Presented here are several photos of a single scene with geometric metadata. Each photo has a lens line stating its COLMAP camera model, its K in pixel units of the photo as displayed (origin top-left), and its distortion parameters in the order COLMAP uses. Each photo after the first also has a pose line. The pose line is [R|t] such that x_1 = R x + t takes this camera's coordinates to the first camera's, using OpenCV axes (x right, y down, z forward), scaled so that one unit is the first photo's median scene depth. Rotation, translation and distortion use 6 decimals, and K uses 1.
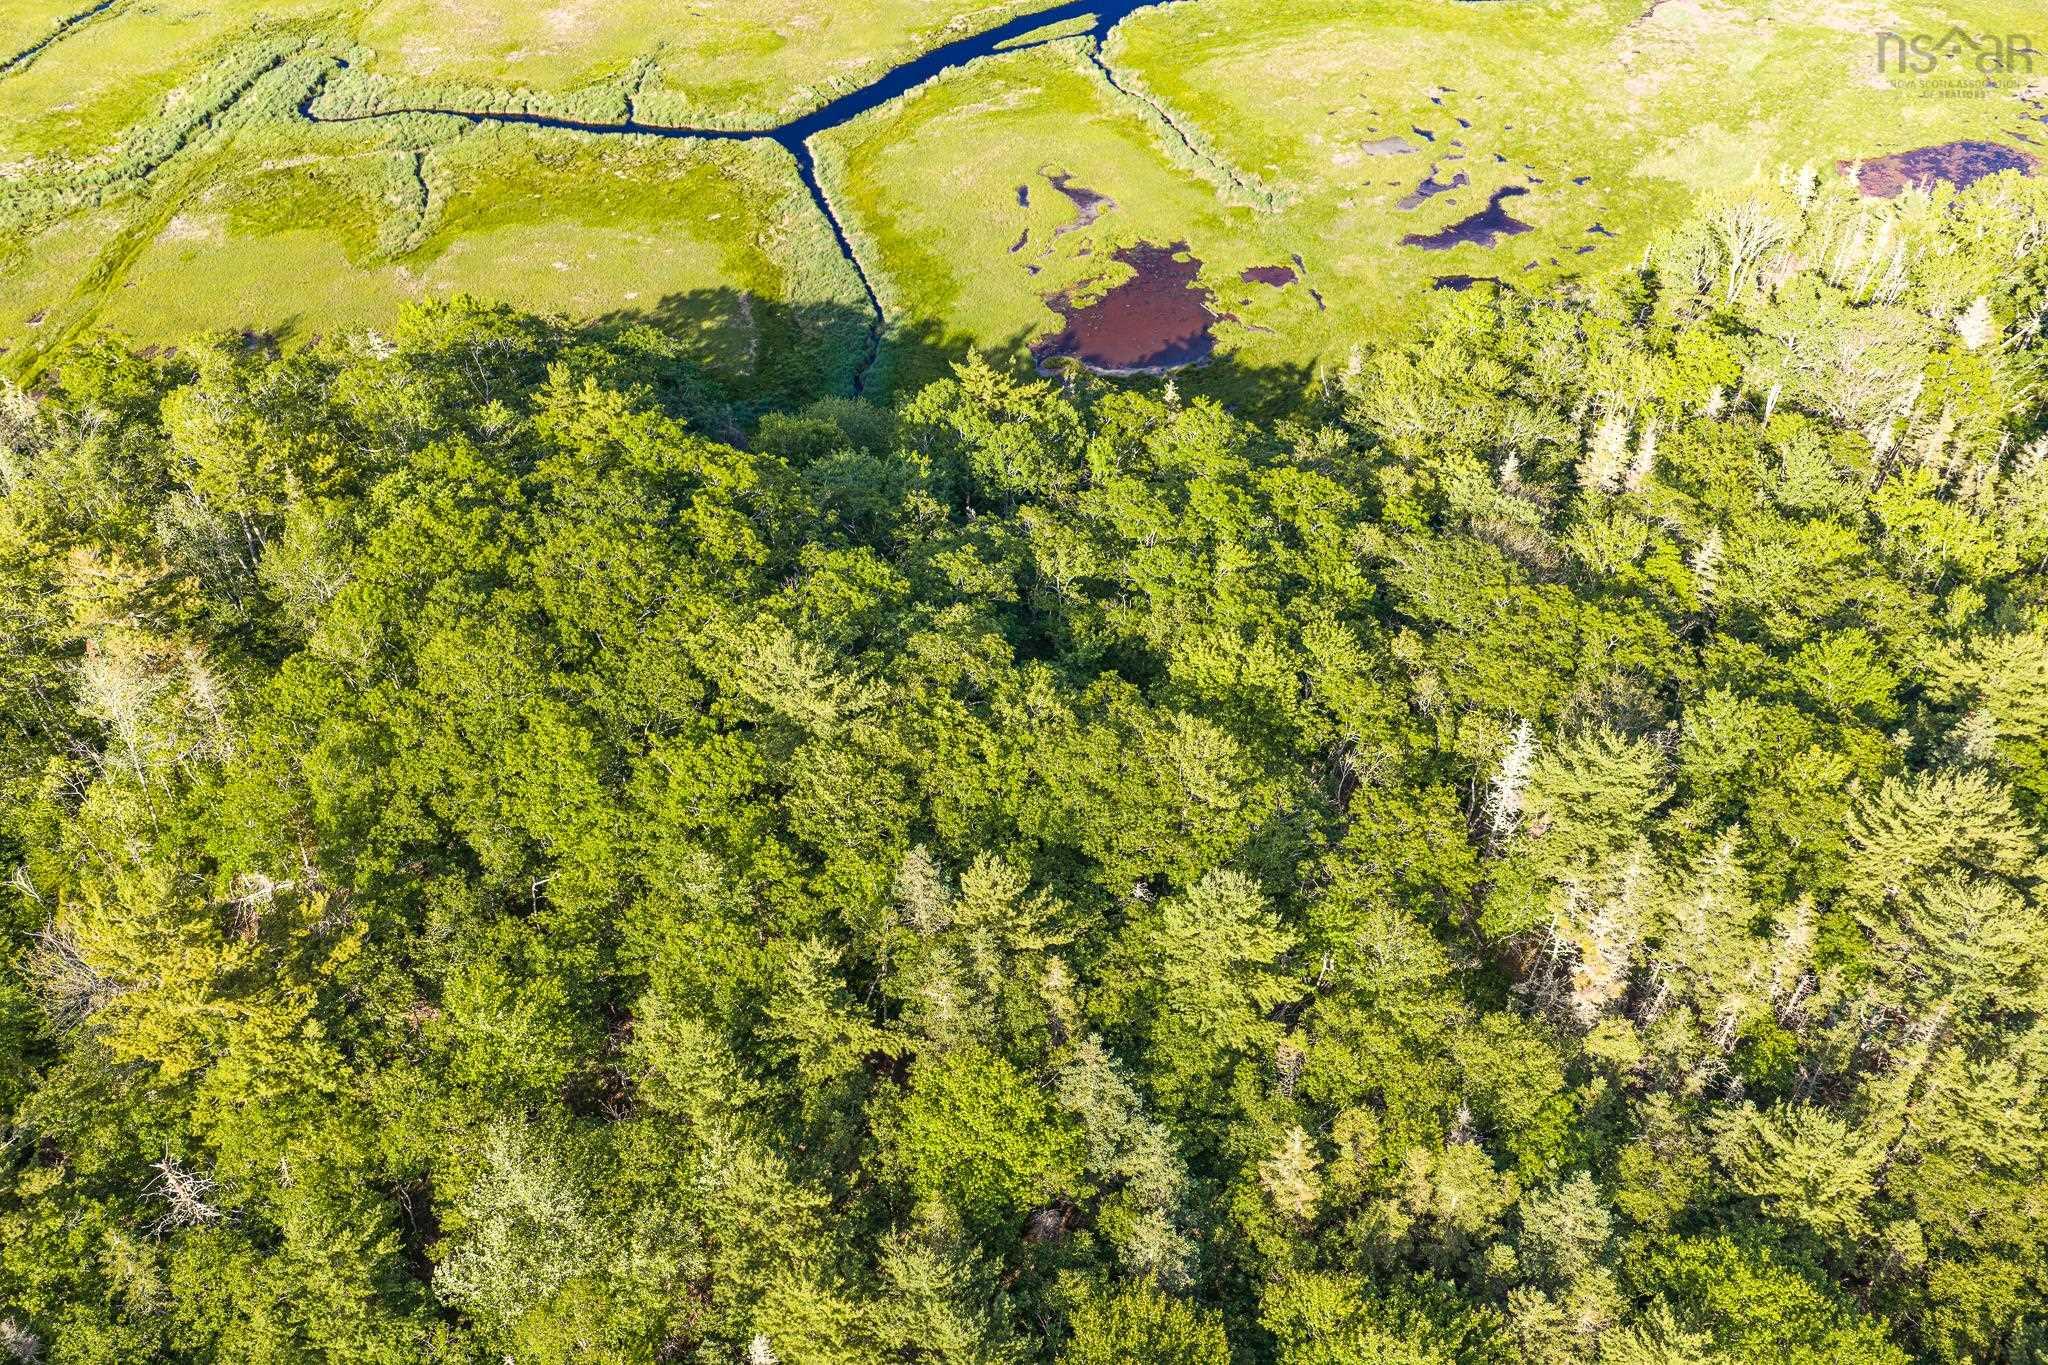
lens RADIAL K [[1690.8, 0, 1024.0], [0, 1690.8, 682.5], [0, 0, 1]] dist [0.016458, -0.016838]
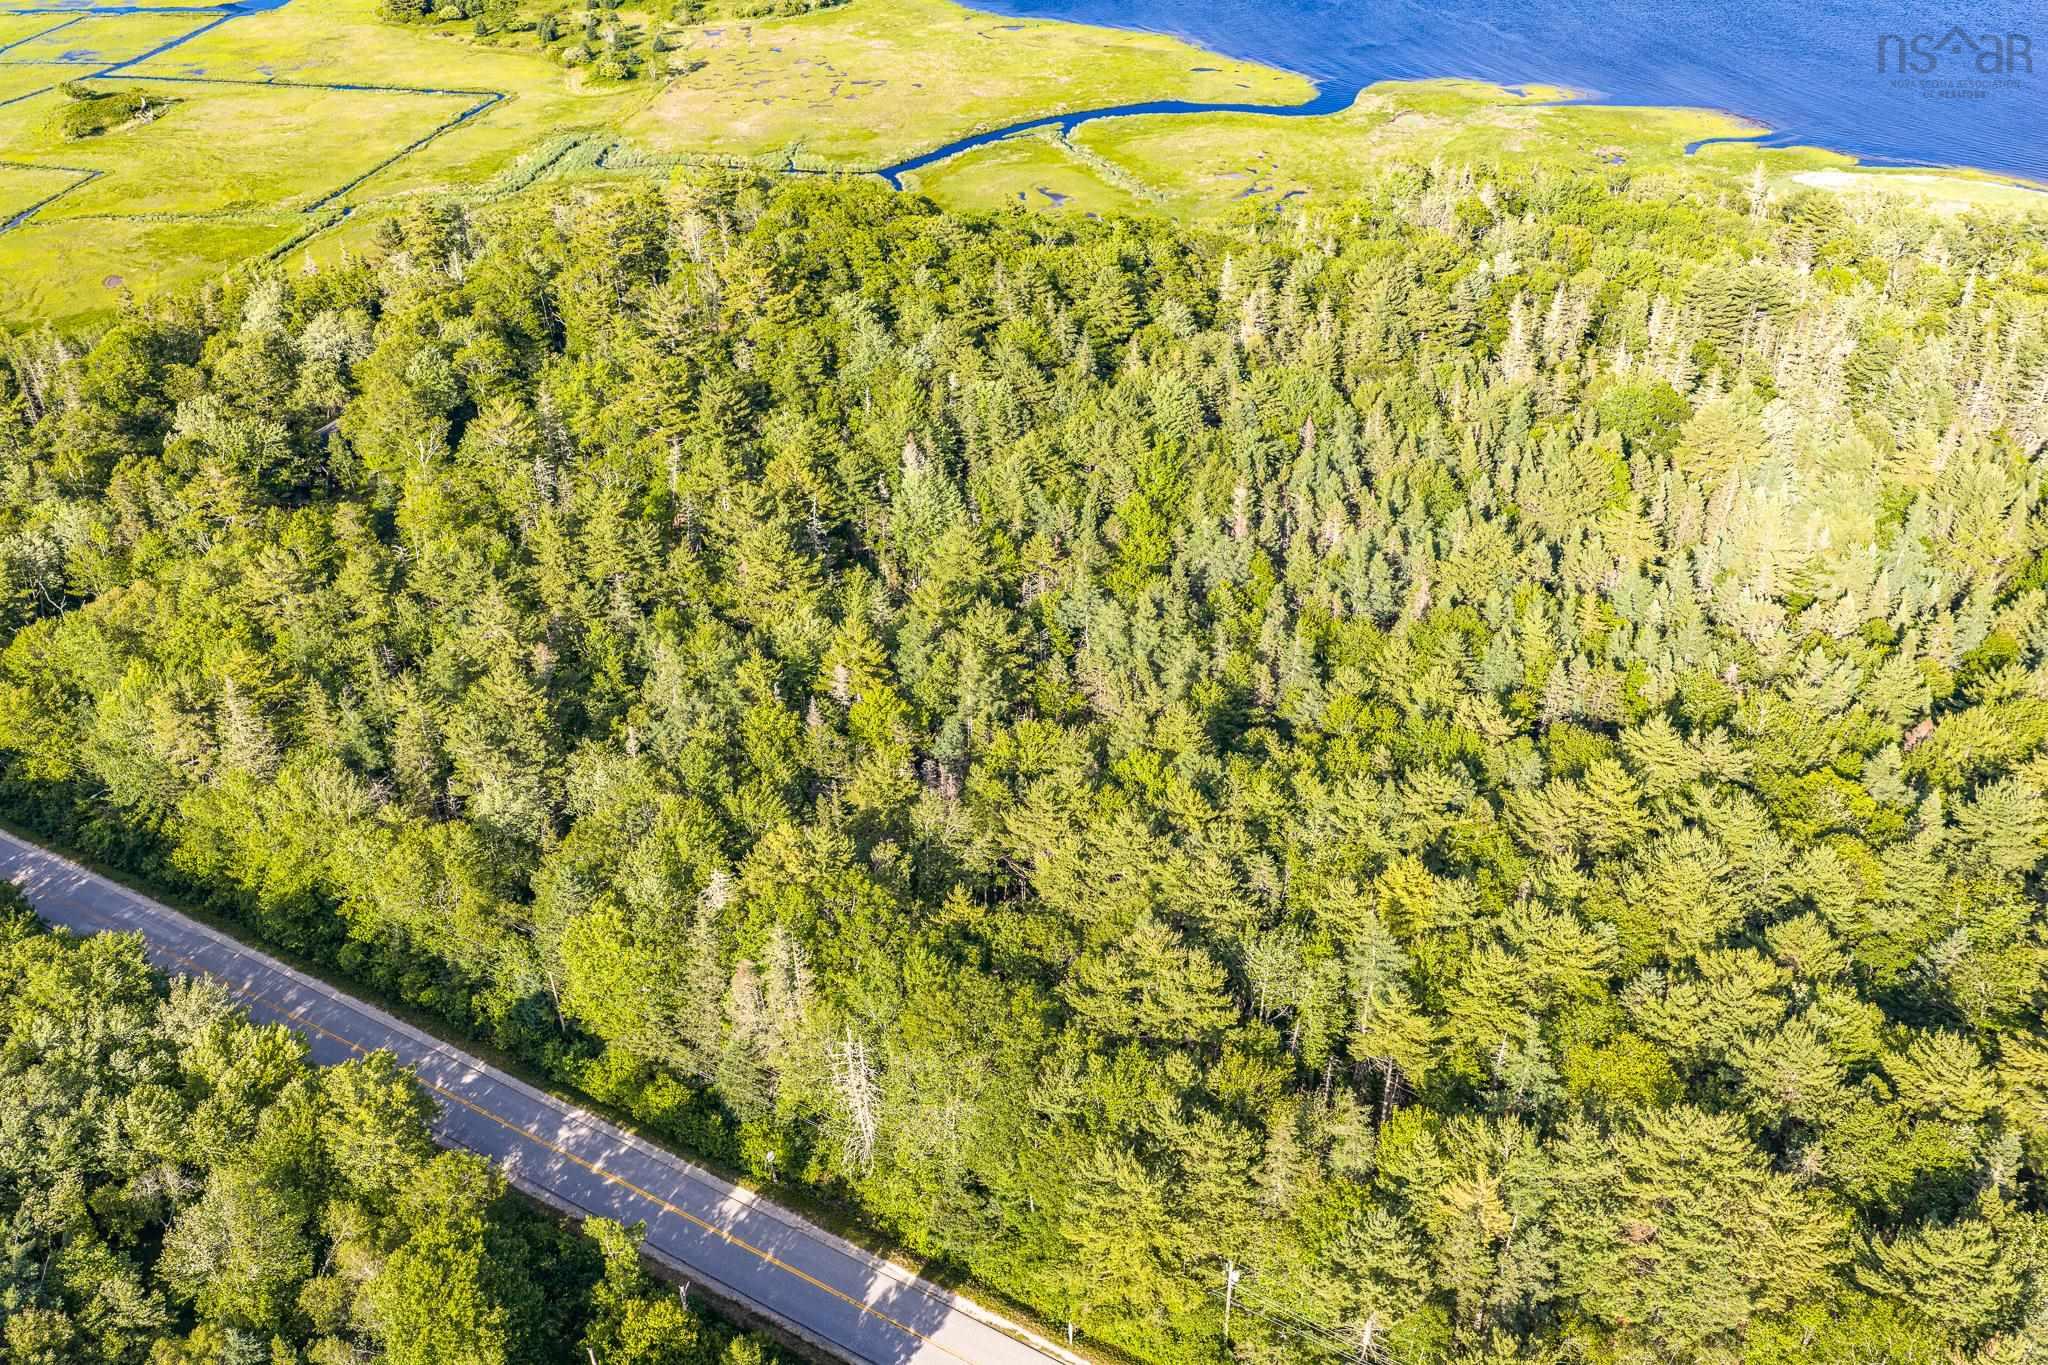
lens RADIAL K [[1690.8, 0, 1024.0], [0, 1690.8, 682.5], [0, 0, 1]] dist [0.016458, -0.016838]
pose [[0.999895, -0.004279, 0.013822, -0.023548], [0.006411, 0.987408, -0.158066, 0.453848], [-0.012972, 0.158138, 0.987332, -0.611796]]
